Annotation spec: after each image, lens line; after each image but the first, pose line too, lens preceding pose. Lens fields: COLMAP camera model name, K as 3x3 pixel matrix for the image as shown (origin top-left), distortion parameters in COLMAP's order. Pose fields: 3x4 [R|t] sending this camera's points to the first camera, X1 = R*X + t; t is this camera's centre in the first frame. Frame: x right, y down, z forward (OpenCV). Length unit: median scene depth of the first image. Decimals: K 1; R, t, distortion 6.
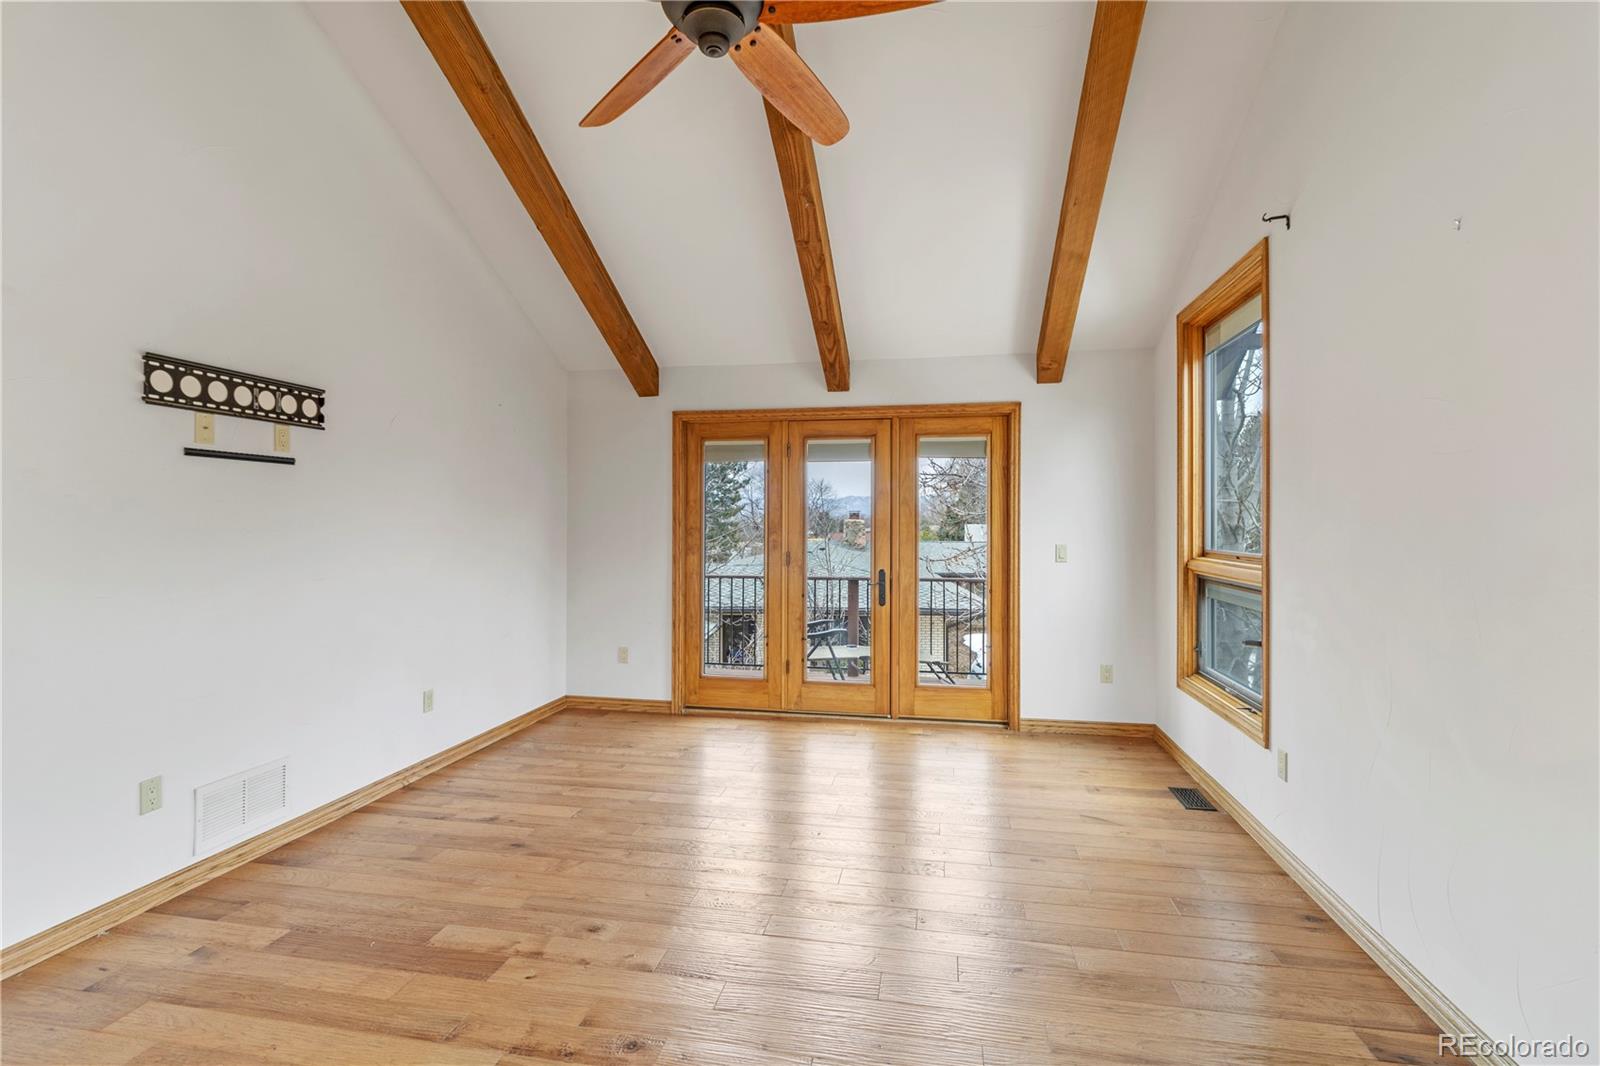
lens RADIAL K [[734.0, 0, 802.8], [0, 734.0, 509.5], [0, 0, 1]] dist [-0.001229, -0.000234]
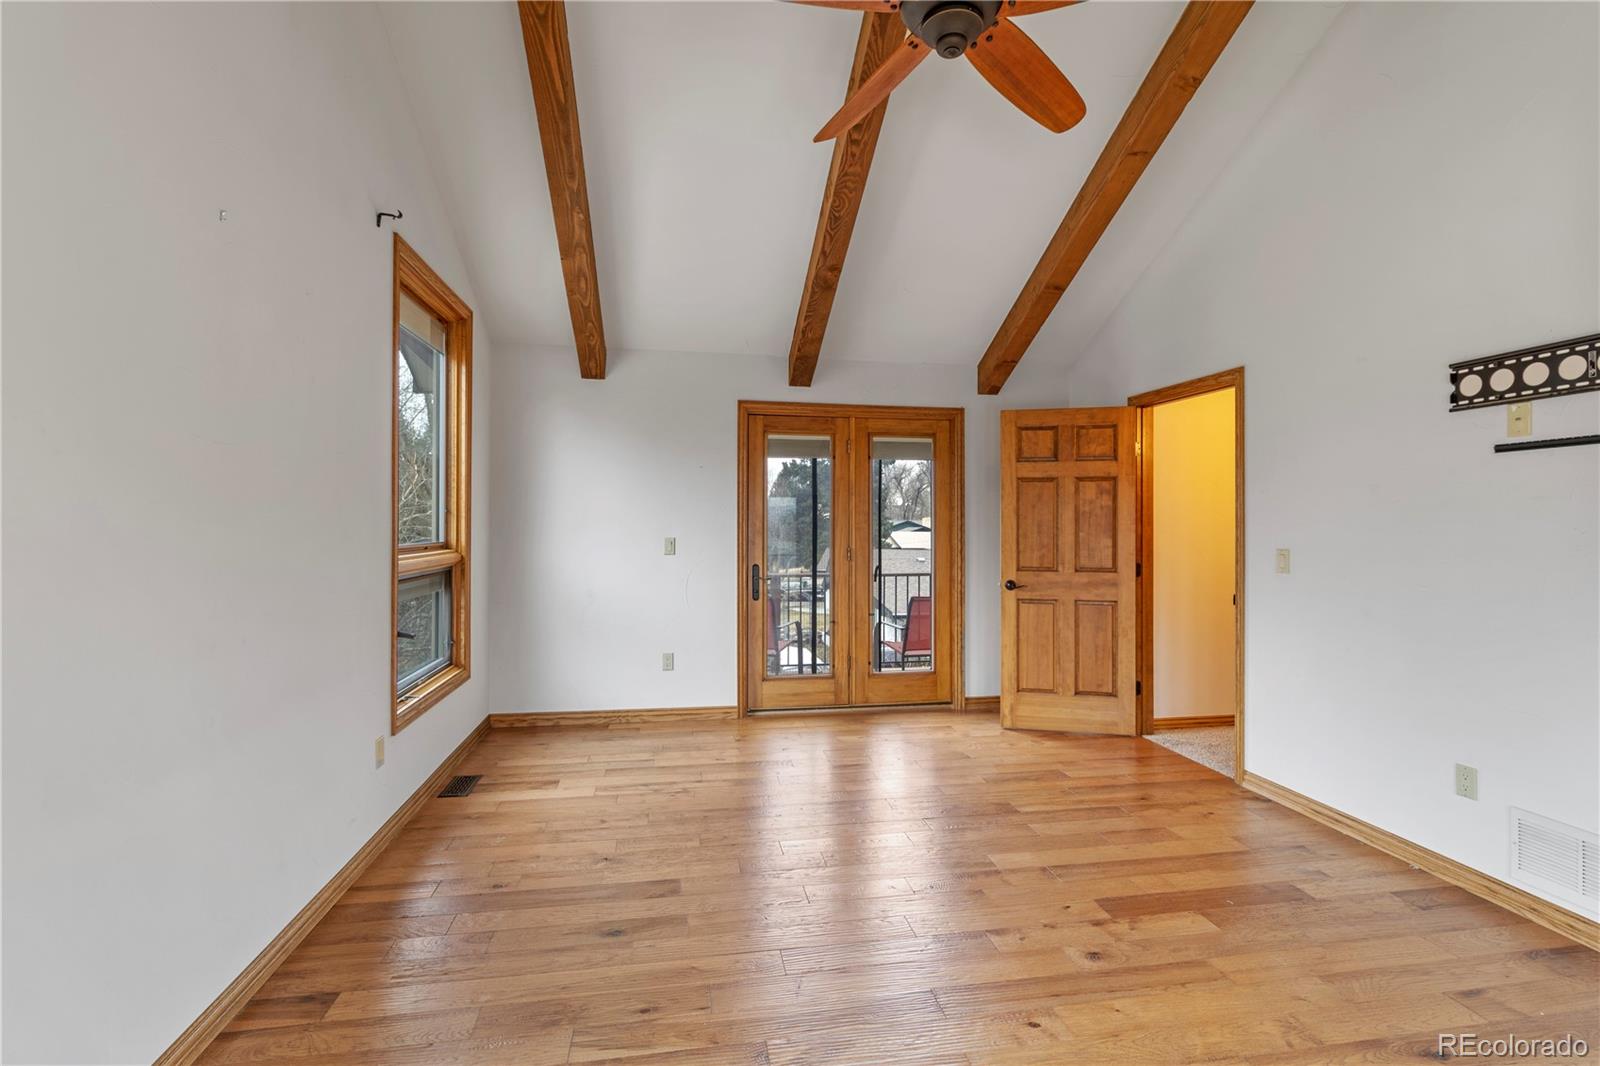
lens RADIAL K [[734.0, 0, 802.8], [0, 734.0, 509.5], [0, 0, 1]] dist [-0.001229, -0.000234]
pose [[-0.935627, -0.012278, -0.352777, 0.372728], [0.001638, 0.999233, -0.039122, 0.039041], [0.352986, -0.037181, -0.934889, 1.649536]]
